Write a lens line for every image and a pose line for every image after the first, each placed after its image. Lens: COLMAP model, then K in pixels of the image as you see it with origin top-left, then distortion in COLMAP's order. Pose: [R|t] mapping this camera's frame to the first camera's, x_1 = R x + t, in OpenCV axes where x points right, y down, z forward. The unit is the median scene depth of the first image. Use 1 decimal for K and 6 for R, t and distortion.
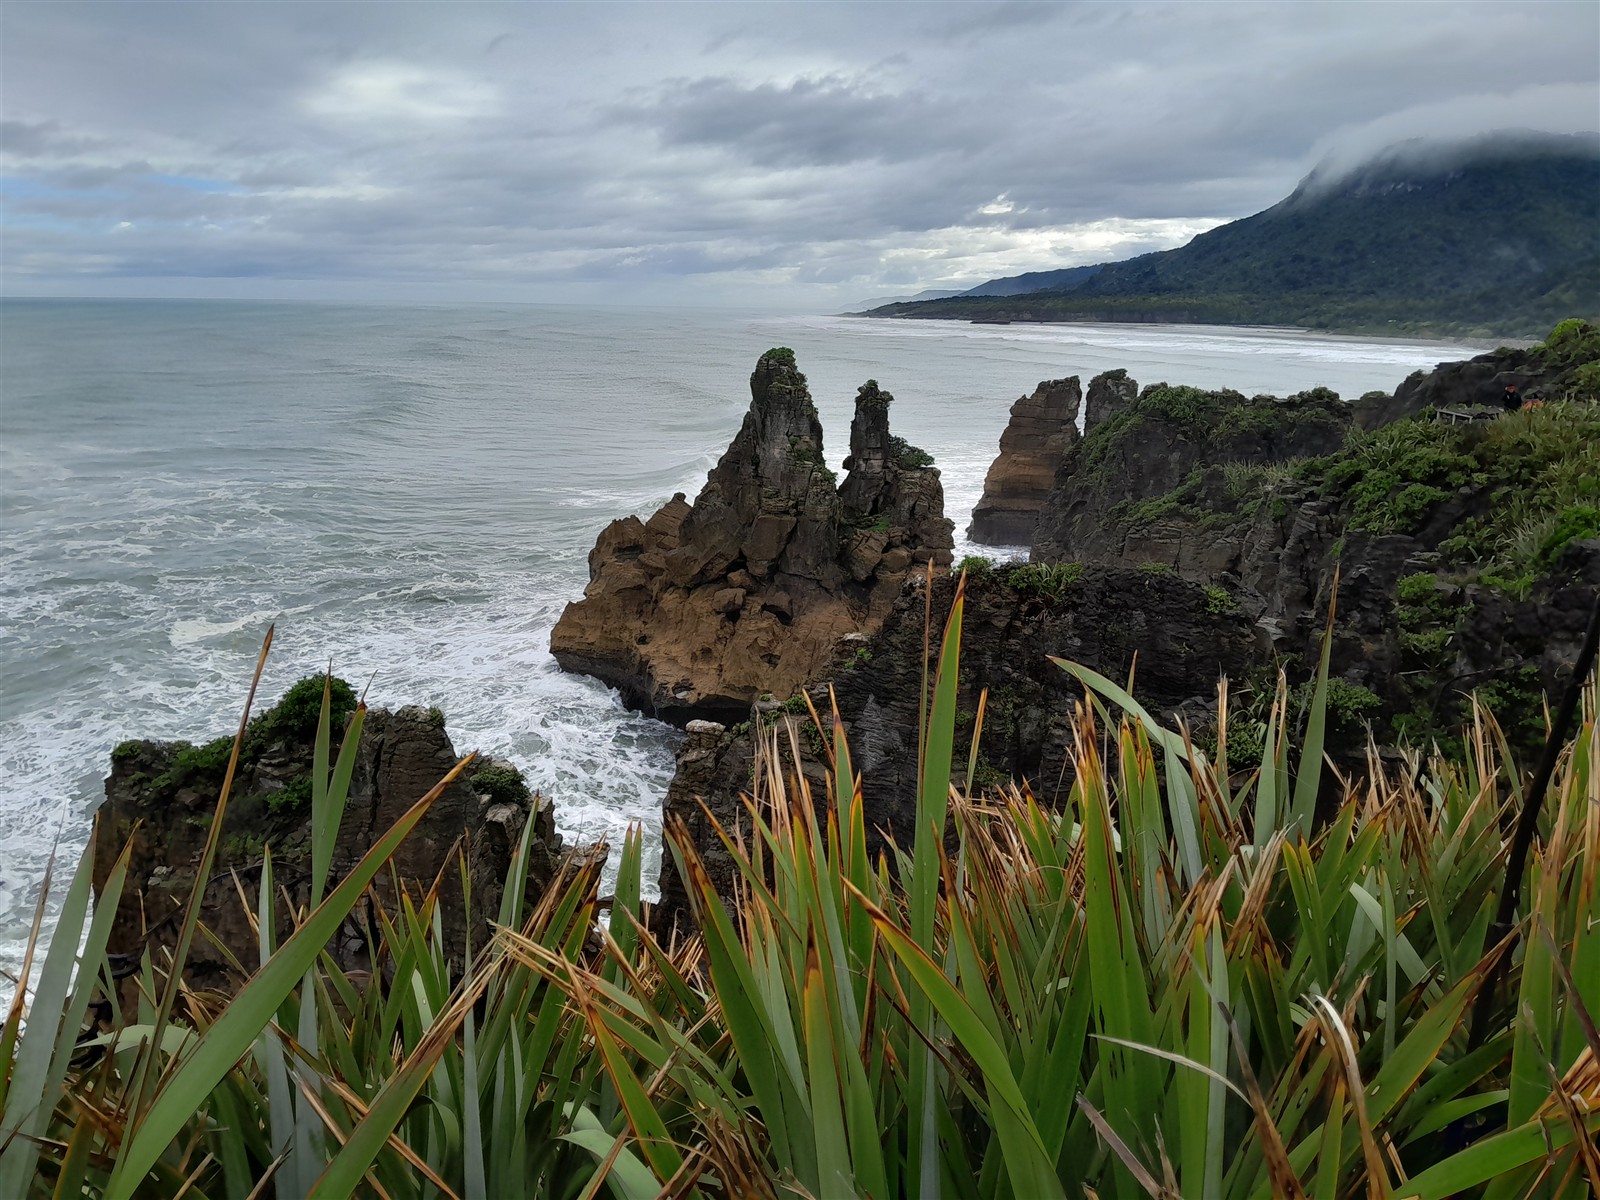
lens RADIAL K [[1294.0, 0, 800.0], [0, 1294.0, 600.0], [0, 0, 1]] dist [0.000196, -0.000264]
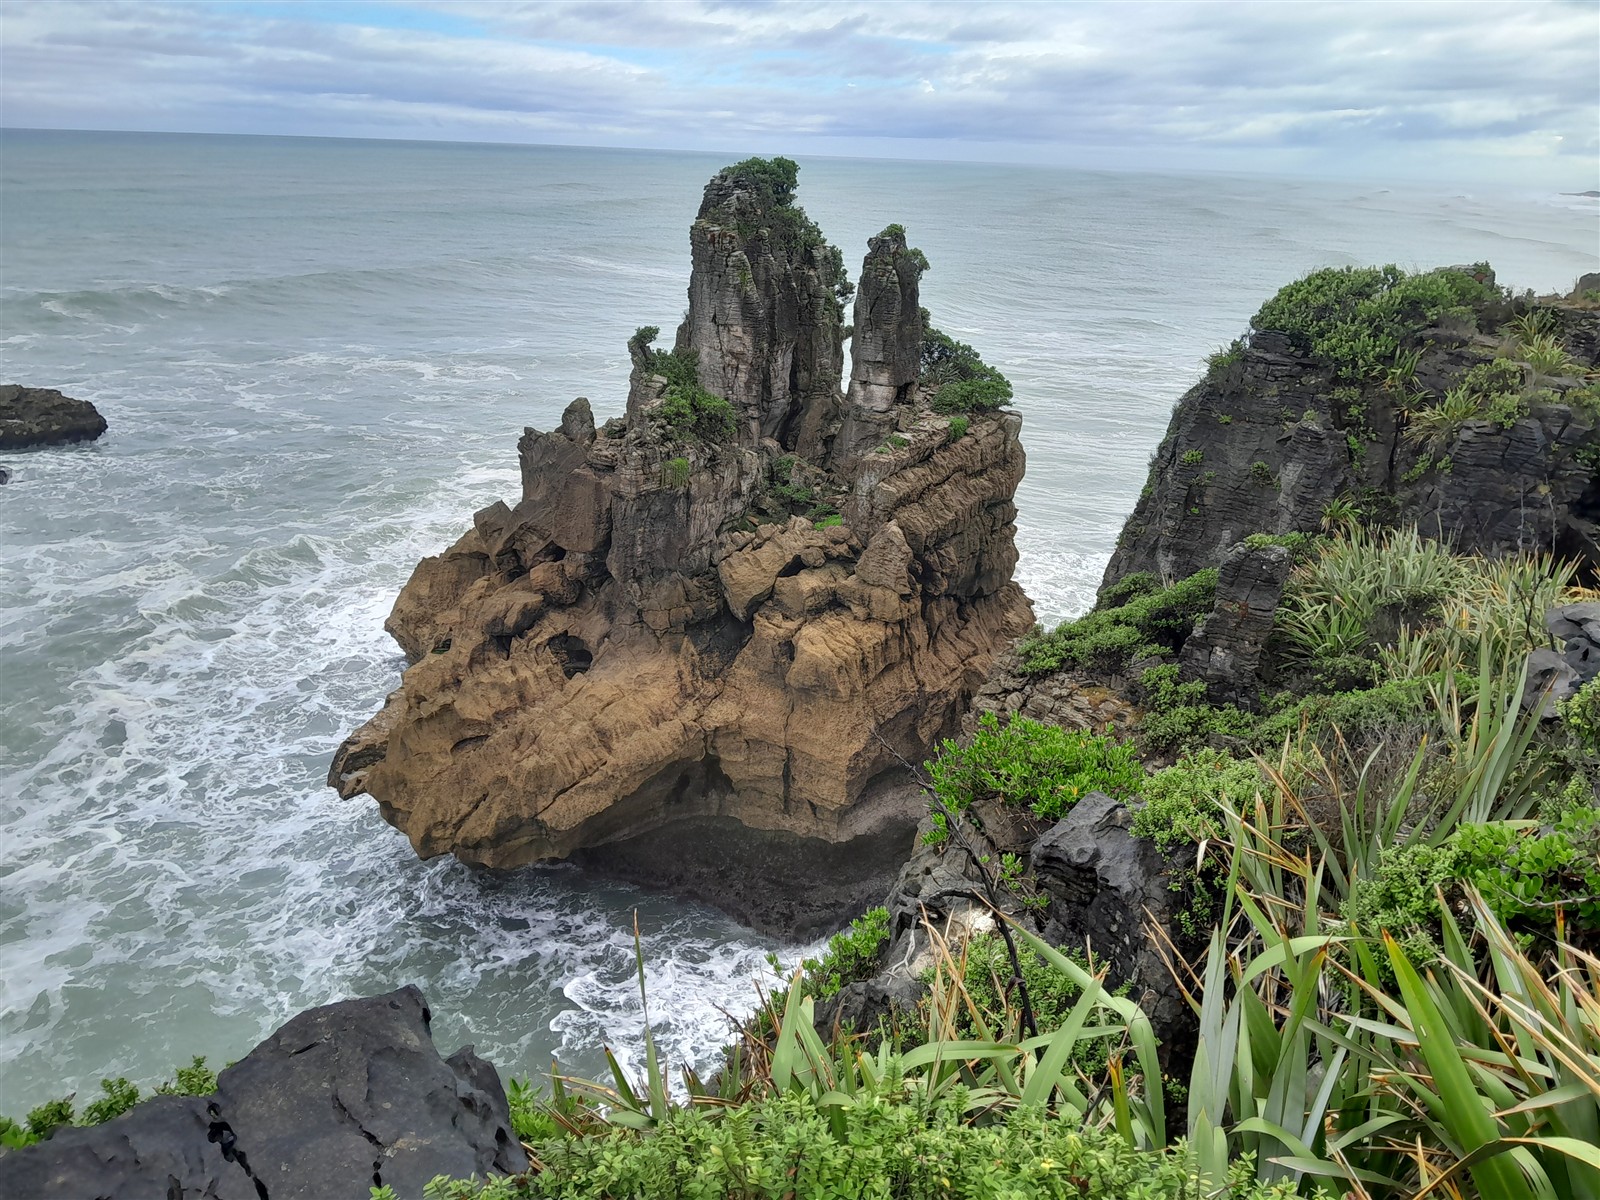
lens RADIAL K [[1294.0, 0, 800.0], [0, 1294.0, 600.0], [0, 0, 1]] dist [0.000196, -0.000264]
pose [[0.860512, 0.187820, -0.473543, 0.307332], [-0.142940, 0.981231, 0.129437, -0.092576], [0.488966, -0.043694, 0.871208, 0.572045]]
